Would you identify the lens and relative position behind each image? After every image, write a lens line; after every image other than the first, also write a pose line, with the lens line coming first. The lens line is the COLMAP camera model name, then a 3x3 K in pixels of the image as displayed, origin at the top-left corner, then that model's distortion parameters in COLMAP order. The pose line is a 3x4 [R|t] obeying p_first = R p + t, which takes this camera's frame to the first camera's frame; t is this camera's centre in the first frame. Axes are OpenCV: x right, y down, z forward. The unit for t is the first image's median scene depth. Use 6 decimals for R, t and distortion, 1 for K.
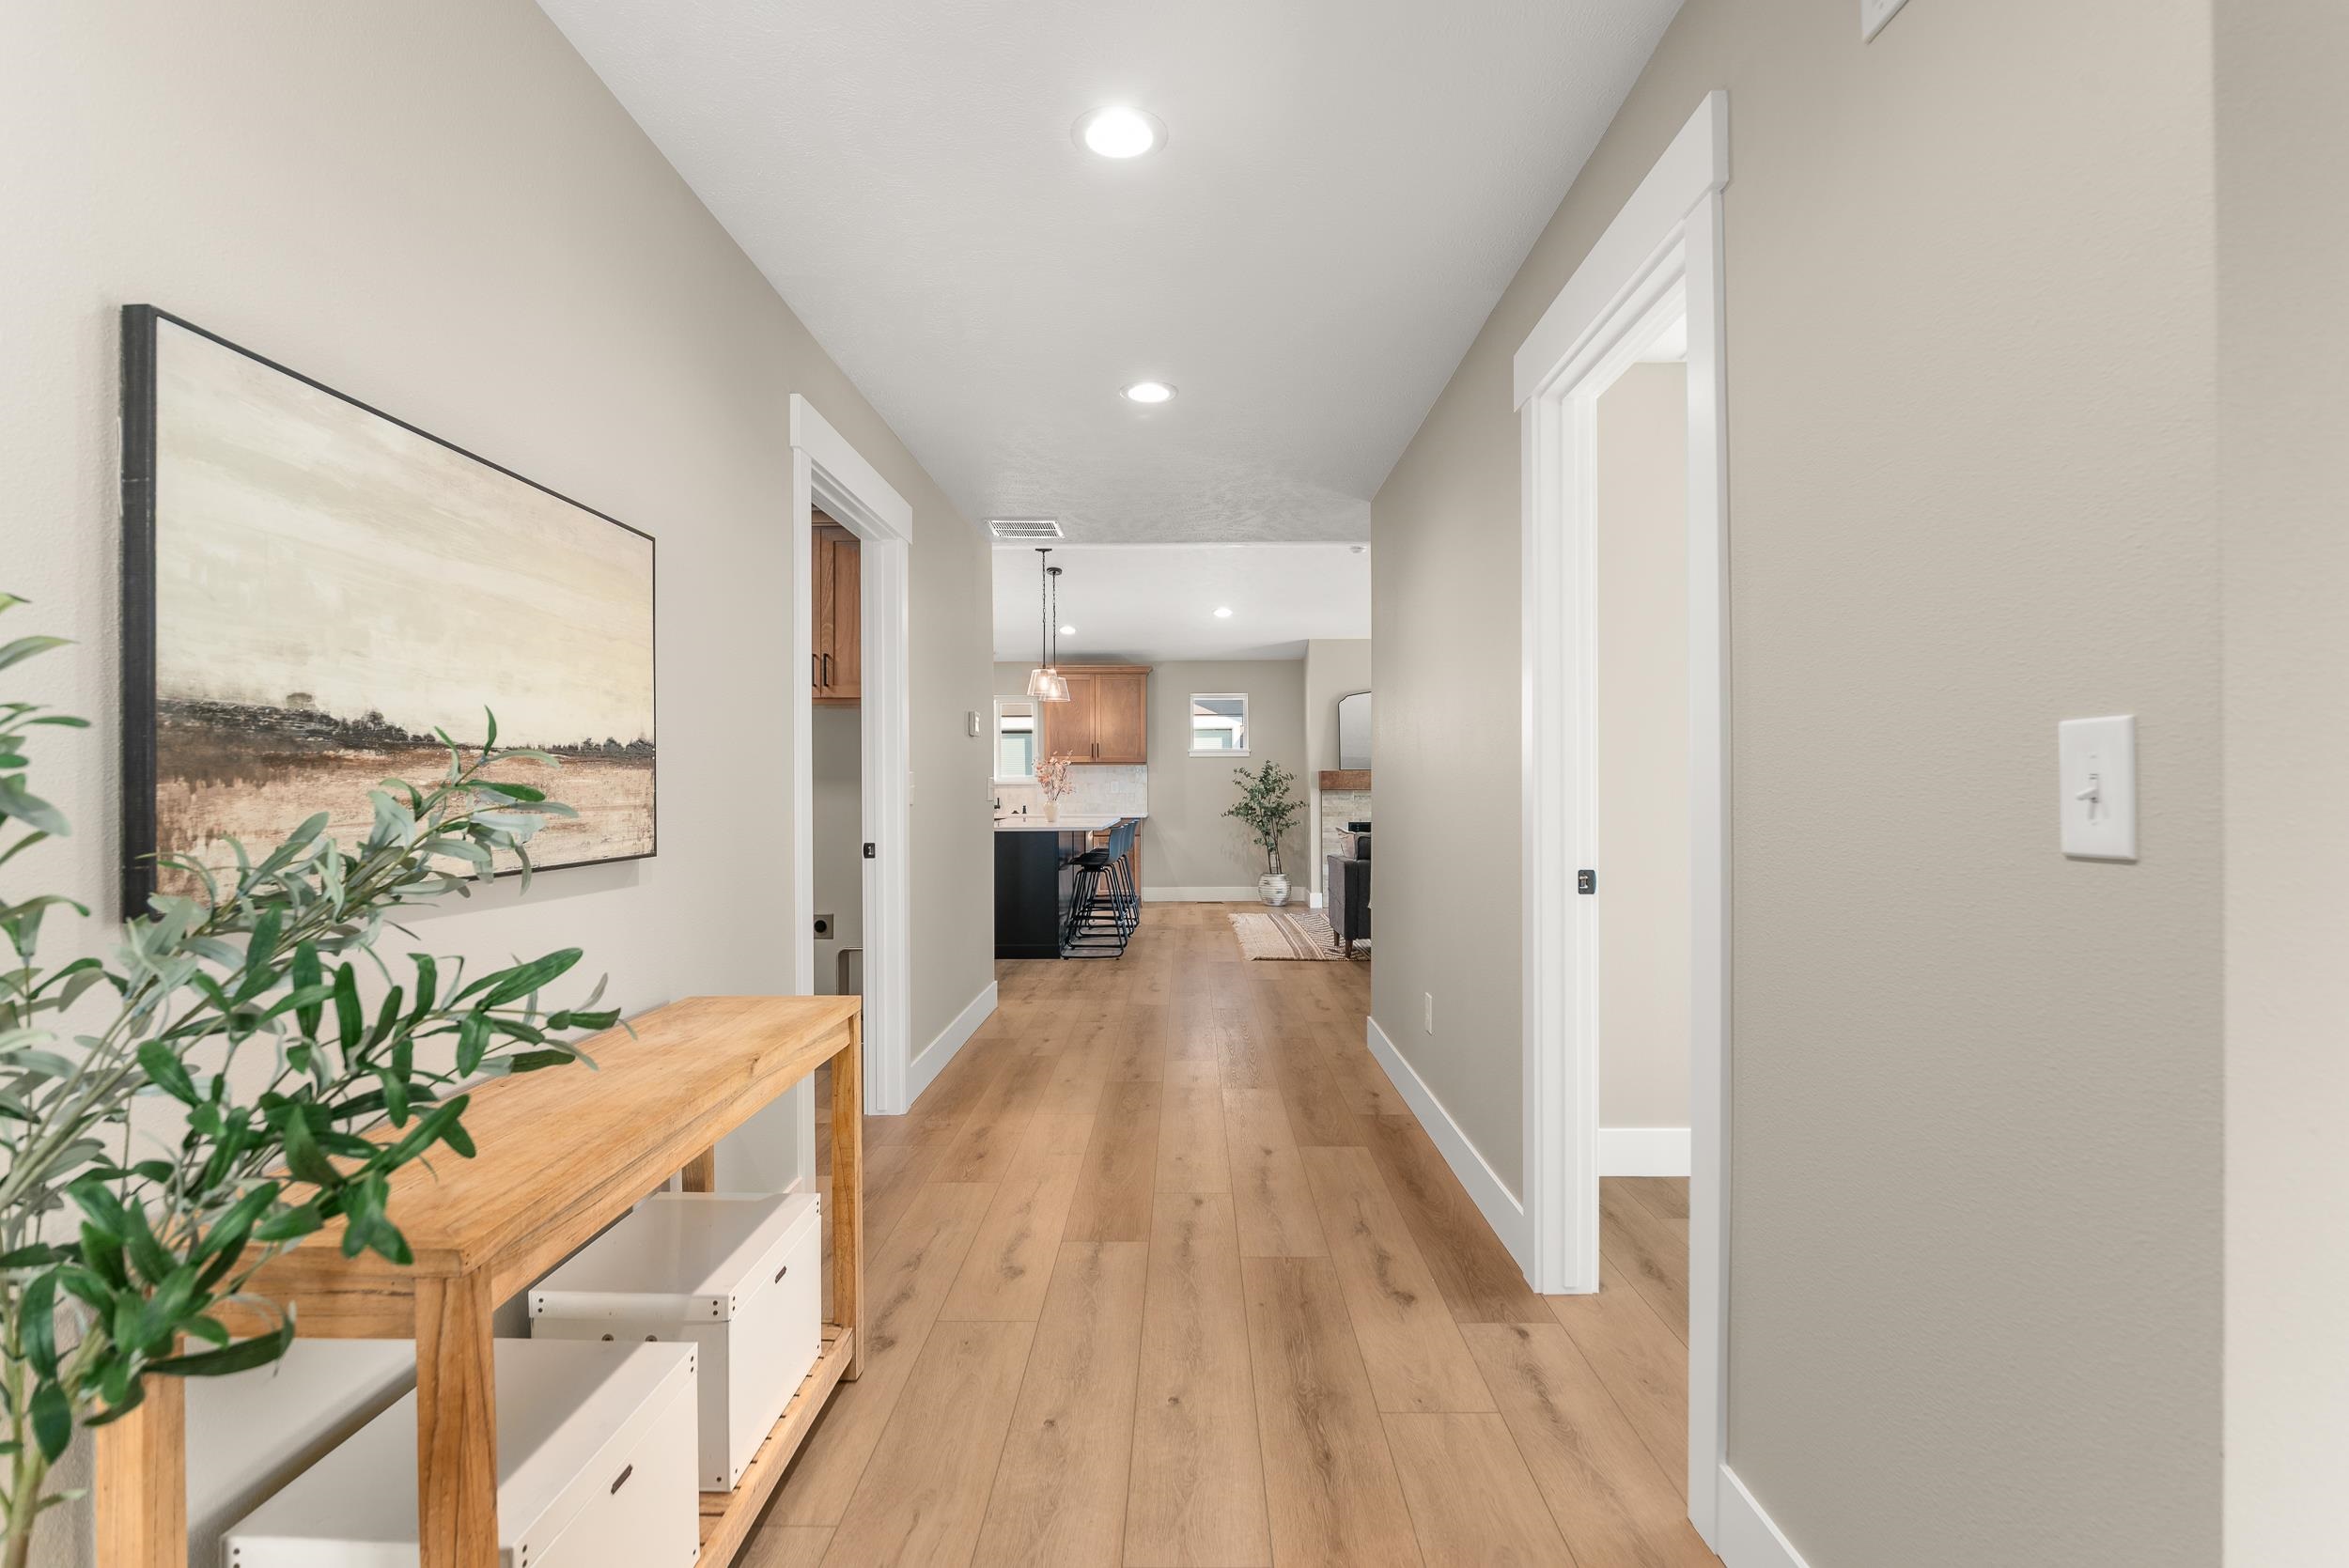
lens RADIAL K [[1104.9, 0, 1142.4], [0, 1104.9, 778.1], [0, 0, 1]] dist [-0.021750, 0.000491]
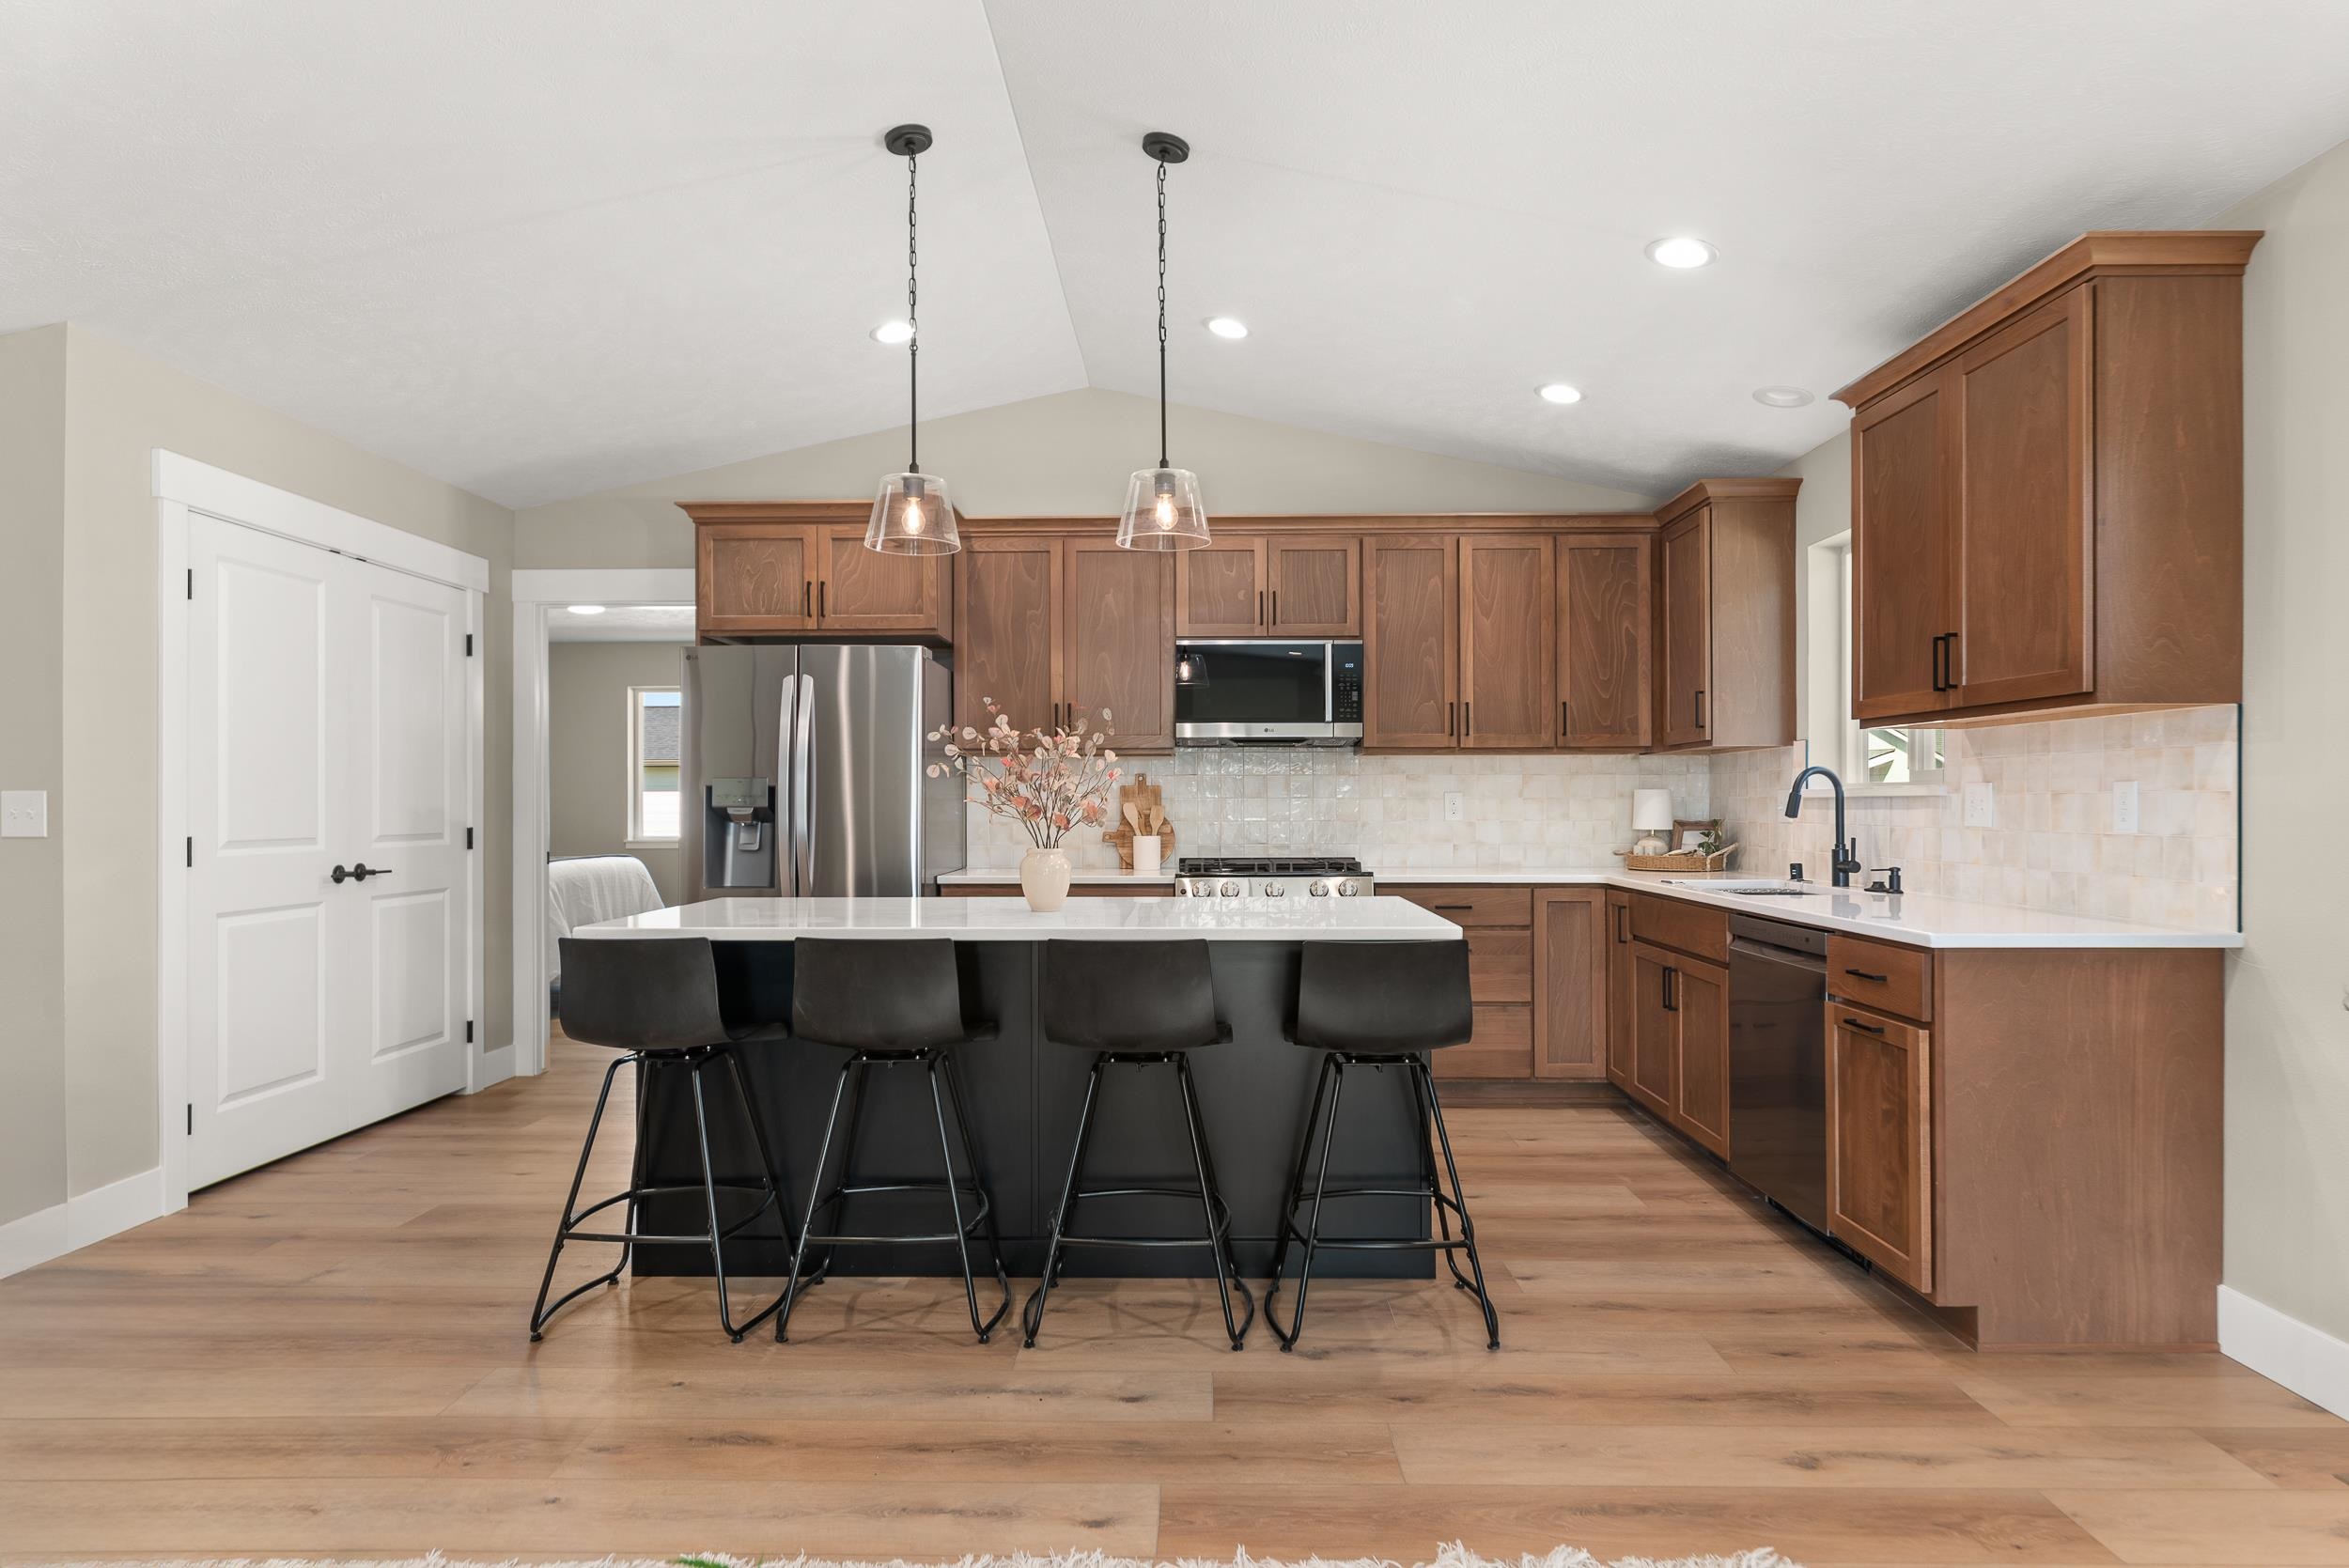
lens RADIAL K [[1348.9, 0, 1169.2], [0, 1348.9, 807.3], [0, 0, 1]] dist [-0.003615, 0.004805]
pose [[0.012998, 0.007735, -0.999886, 0.848468], [0.009216, 0.999927, 0.007855, 0.013128], [0.999873, -0.009317, 0.012926, 2.668450]]
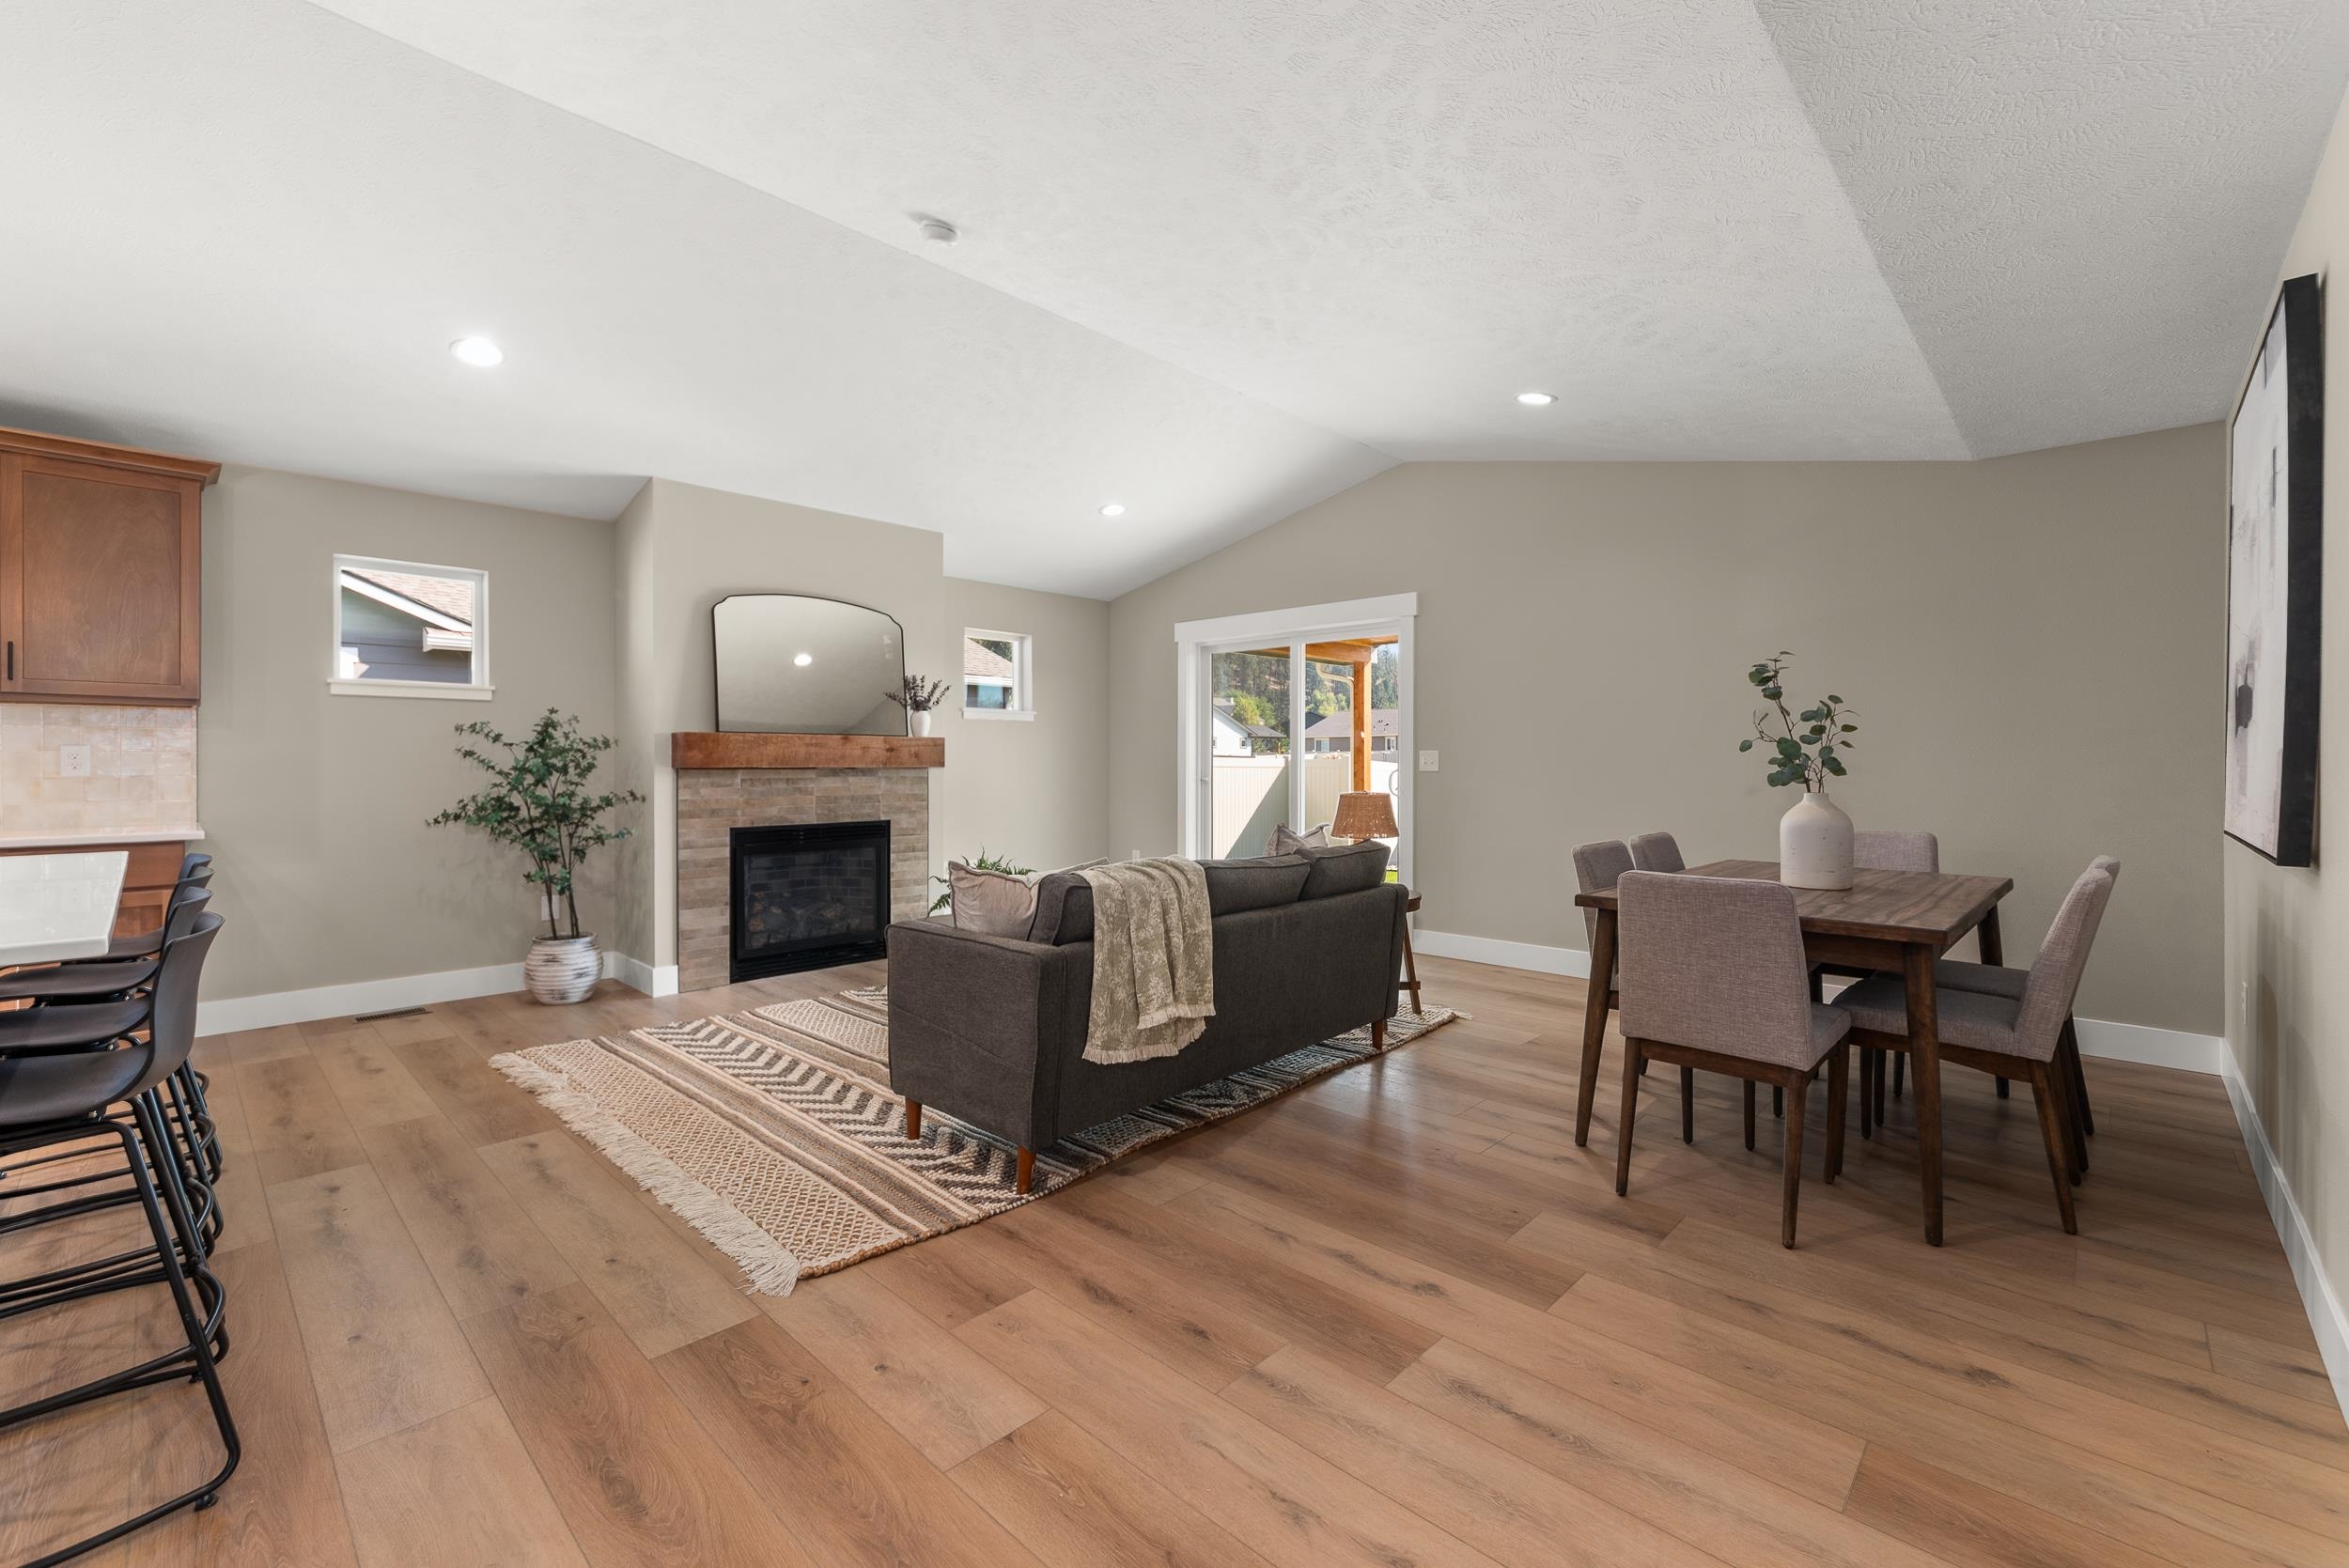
lens RADIAL K [[1003.1, 0, 1165.6], [0, 1003.1, 754.1], [0, 0, 1]] dist [-0.000227, 0.000978]
pose [[0.669414, 0.008972, 0.742836, -0.107034], [-0.007377, 0.999958, -0.005430, 0.015515], [-0.742853, -0.001845, 0.669452, 1.613089]]
